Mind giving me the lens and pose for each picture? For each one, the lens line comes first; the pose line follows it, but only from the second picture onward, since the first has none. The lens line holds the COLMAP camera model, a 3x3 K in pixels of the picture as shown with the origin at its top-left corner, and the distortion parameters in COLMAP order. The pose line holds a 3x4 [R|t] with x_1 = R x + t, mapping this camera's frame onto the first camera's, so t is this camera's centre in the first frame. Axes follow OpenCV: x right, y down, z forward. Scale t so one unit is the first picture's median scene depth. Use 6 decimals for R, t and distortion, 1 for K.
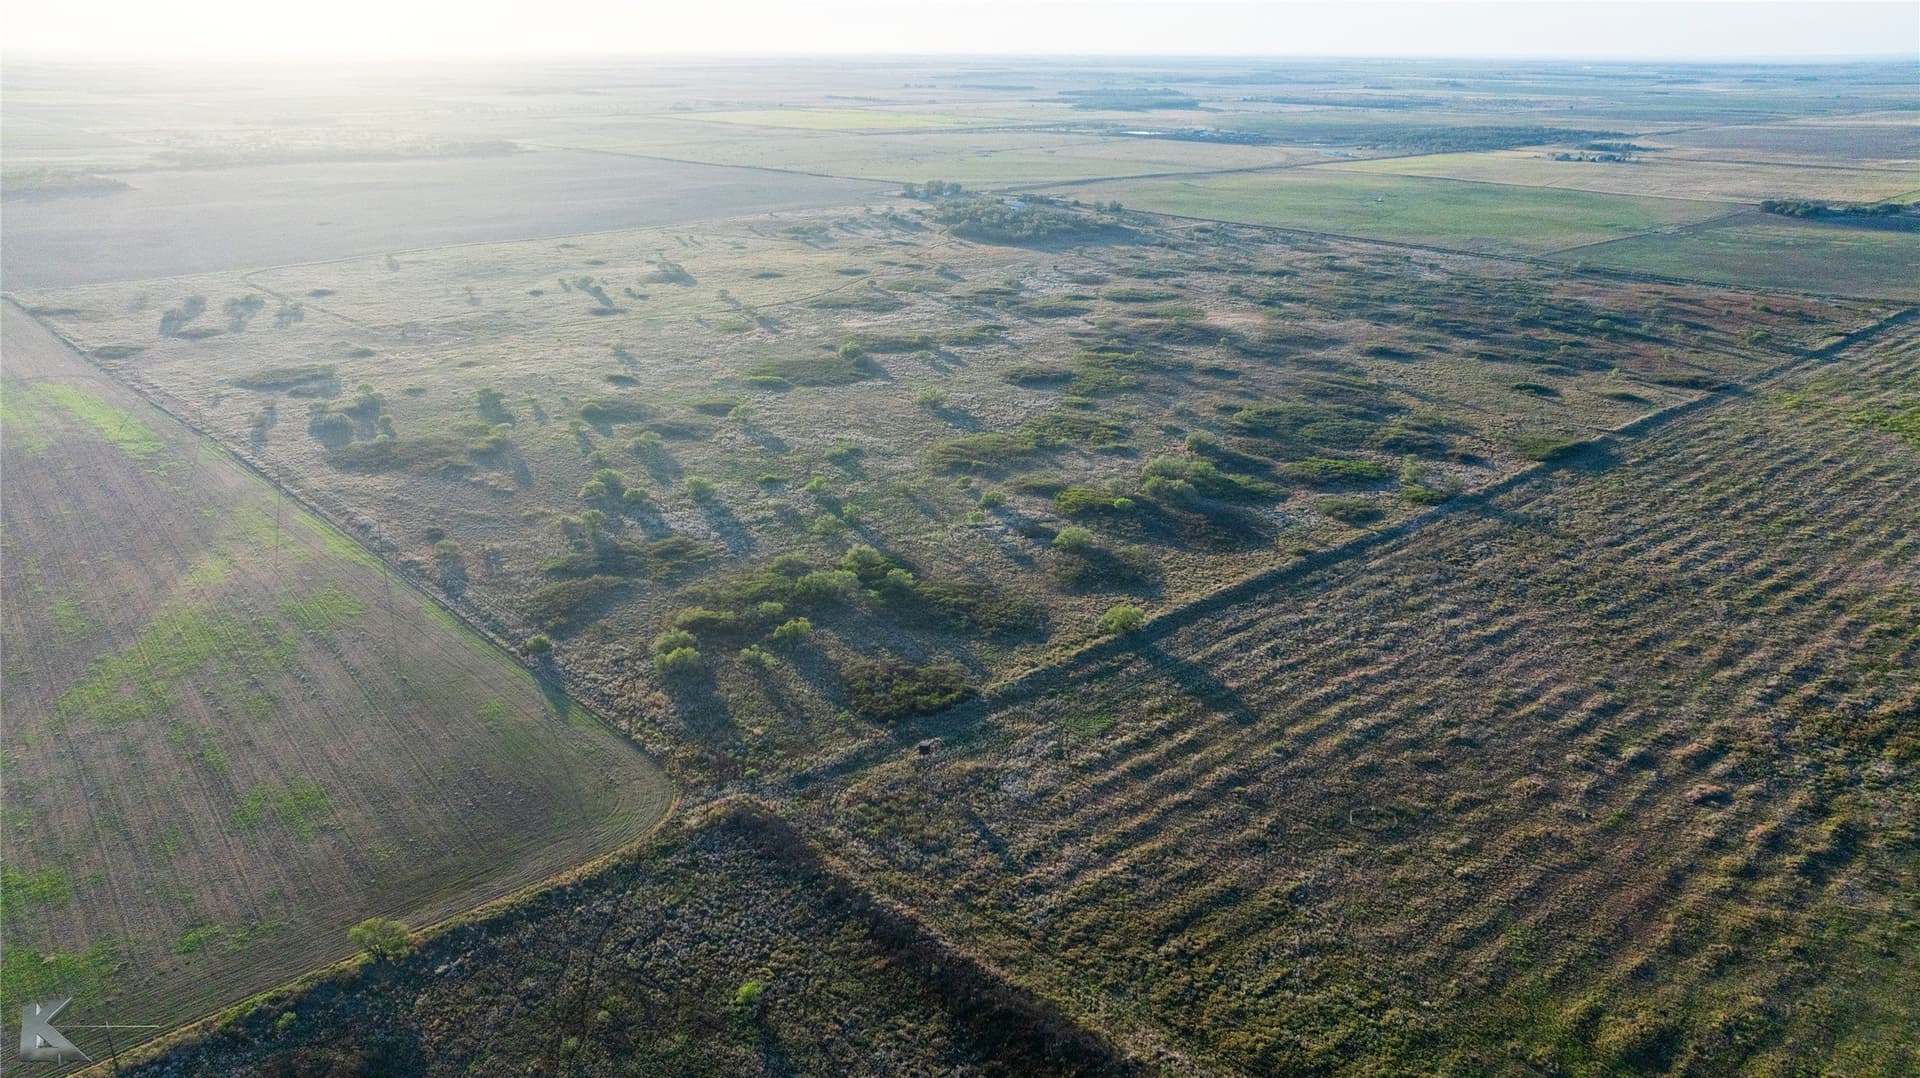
lens RADIAL K [[1357.9, 0, 960.0], [0, 1357.9, 539.0], [0, 0, 1]] dist [-0.047542, 0.046507]
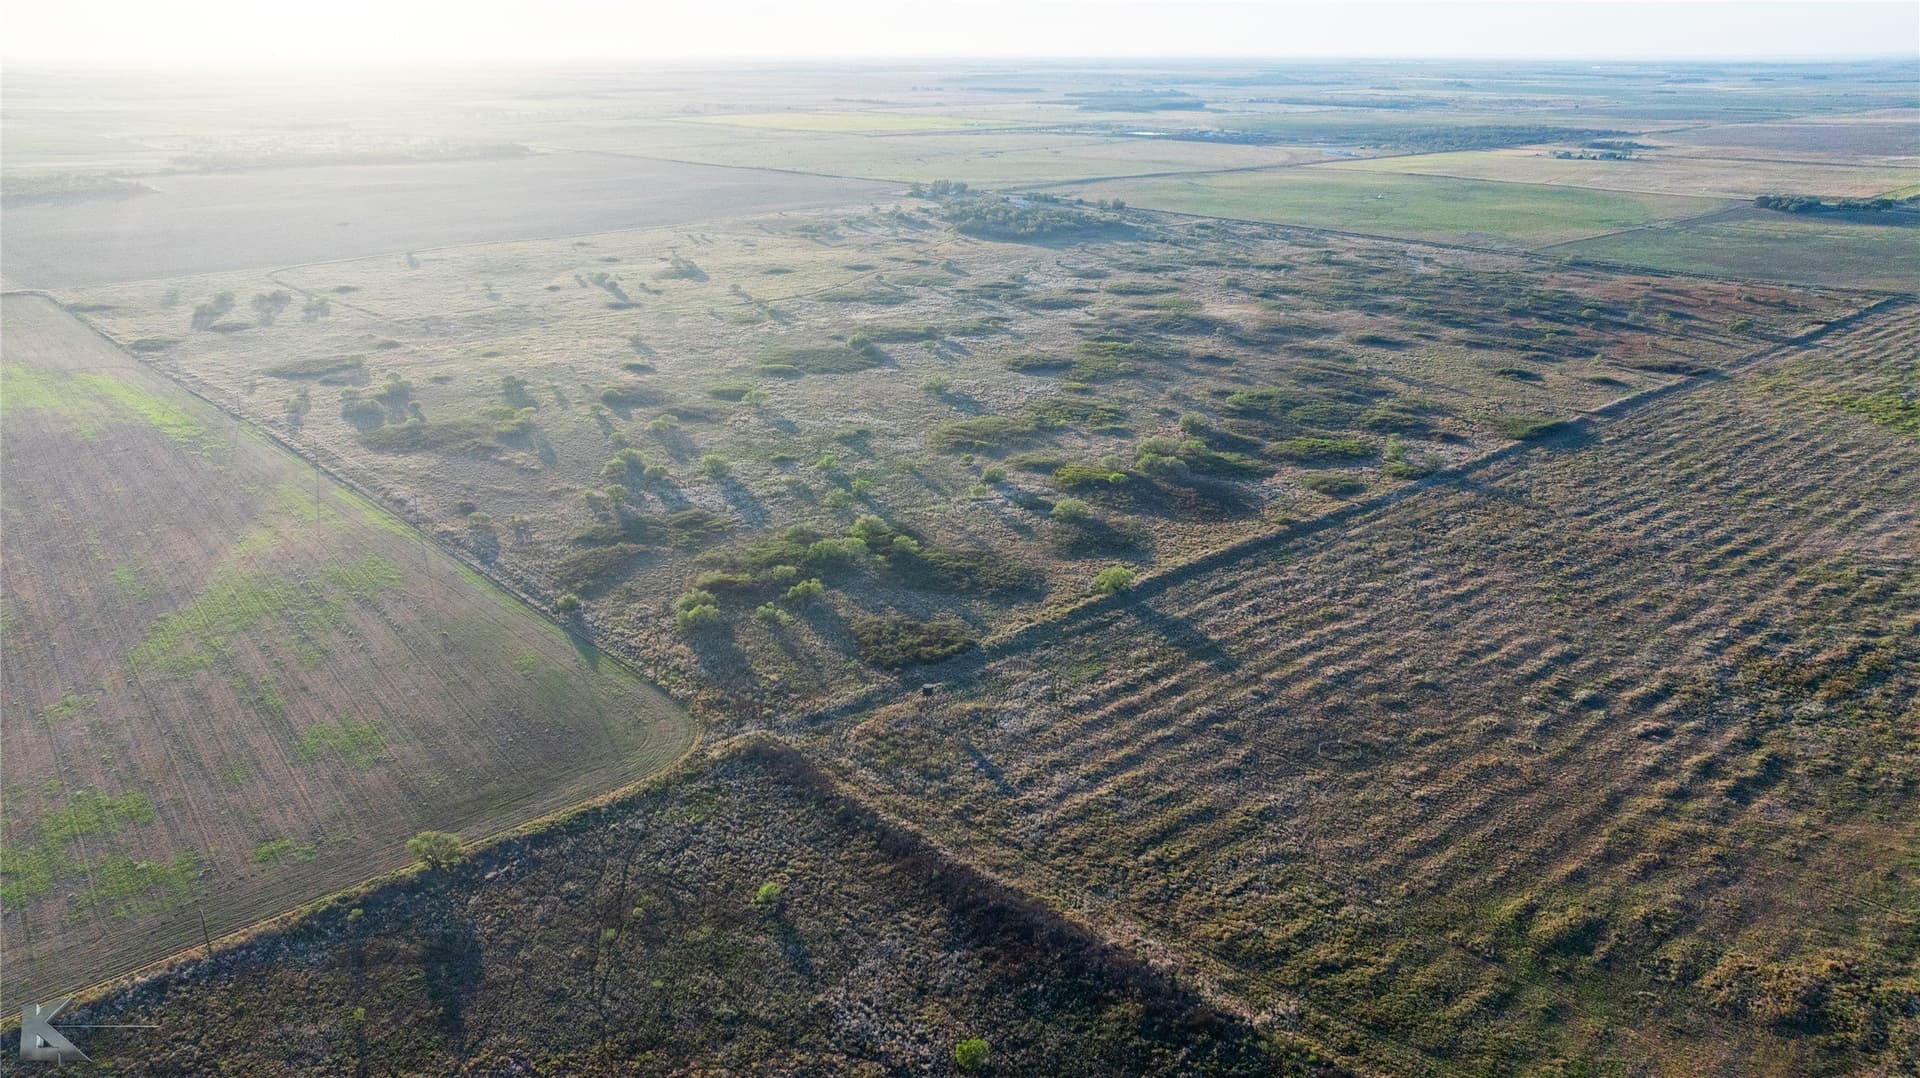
lens RADIAL K [[1357.9, 0, 960.0], [0, 1357.9, 539.0], [0, 0, 1]] dist [-0.047542, 0.046507]
pose [[0.999976, -0.002539, -0.006434, 0.004996], [0.002528, 0.999995, -0.001843, 0.025060], [0.006439, 0.001827, 0.999978, -0.060285]]
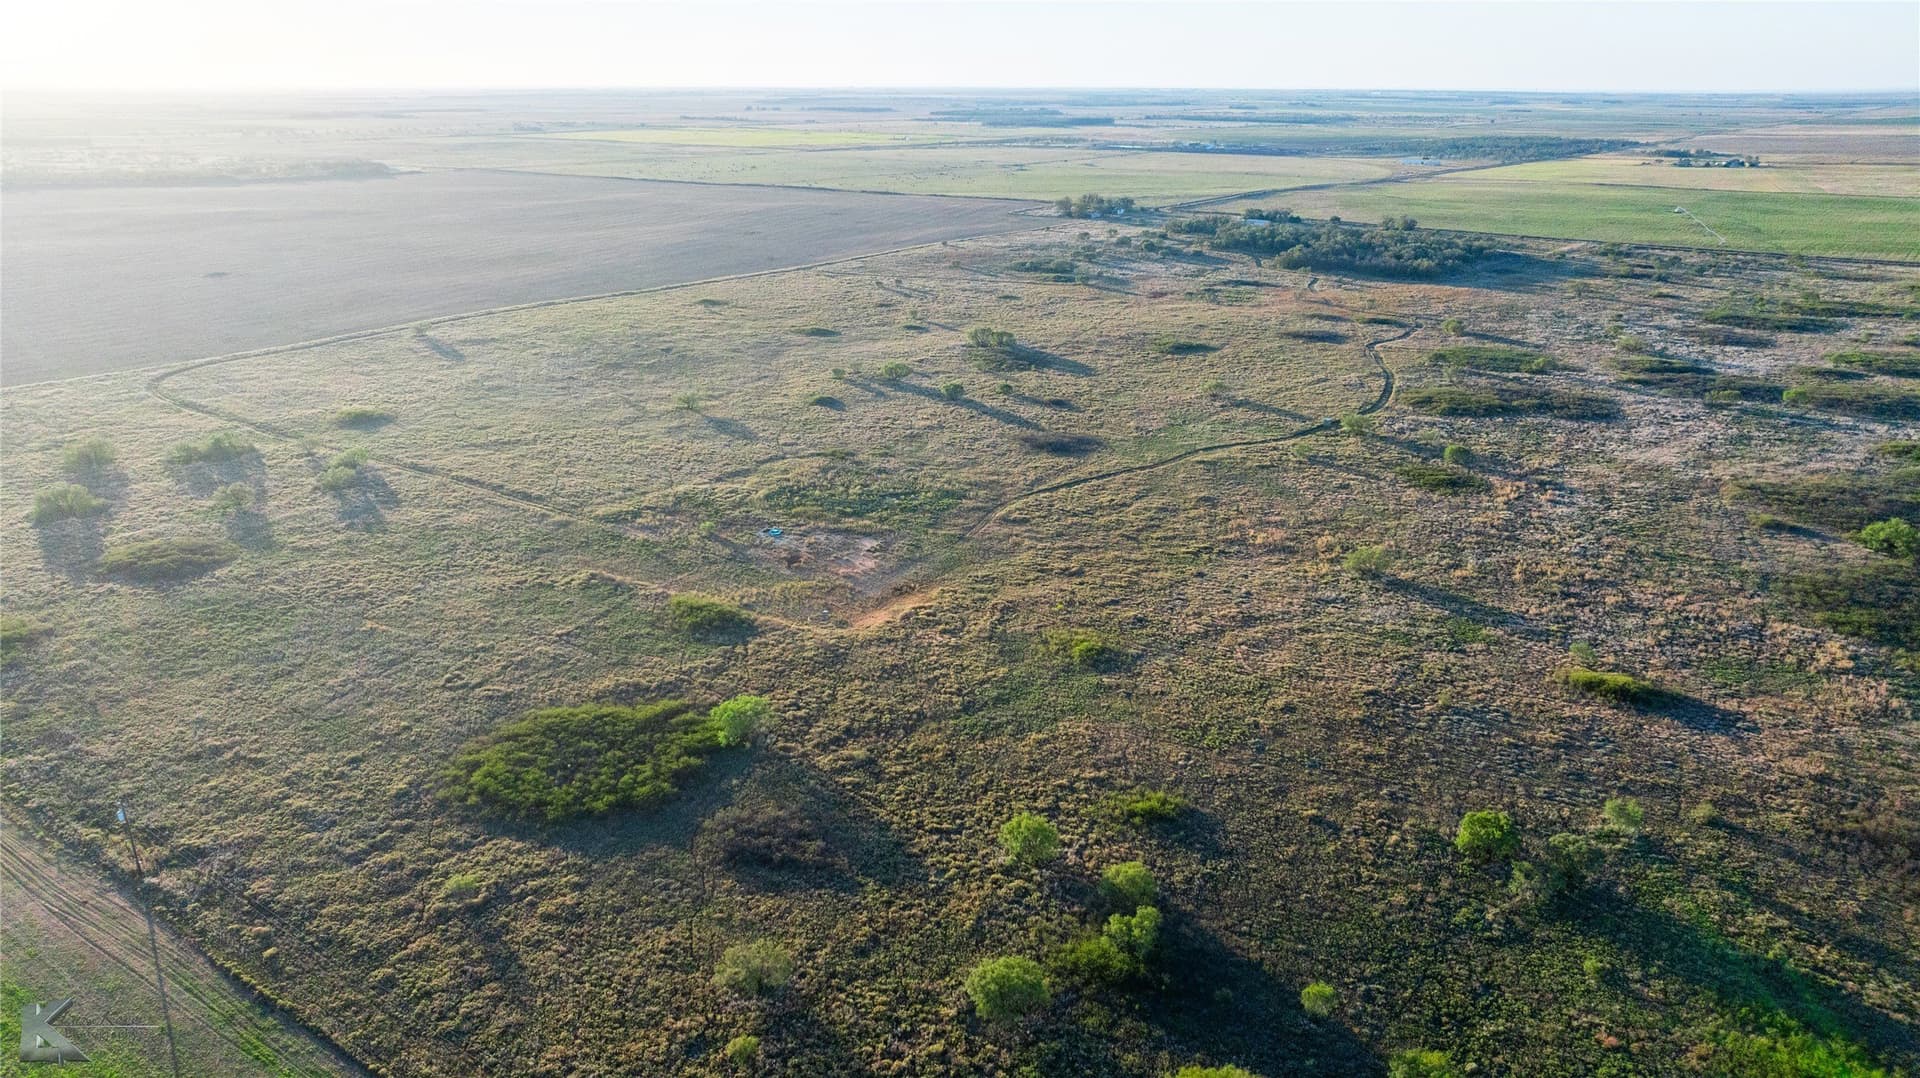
lens RADIAL K [[1357.9, 0, 960.0], [0, 1357.9, 539.0], [0, 0, 1]] dist [-0.047542, 0.046507]
pose [[0.984381, -0.058058, 0.166205, -0.781191], [0.061996, 0.997903, -0.018602, -0.267505], [-0.164777, 0.028616, 0.985916, 1.125002]]
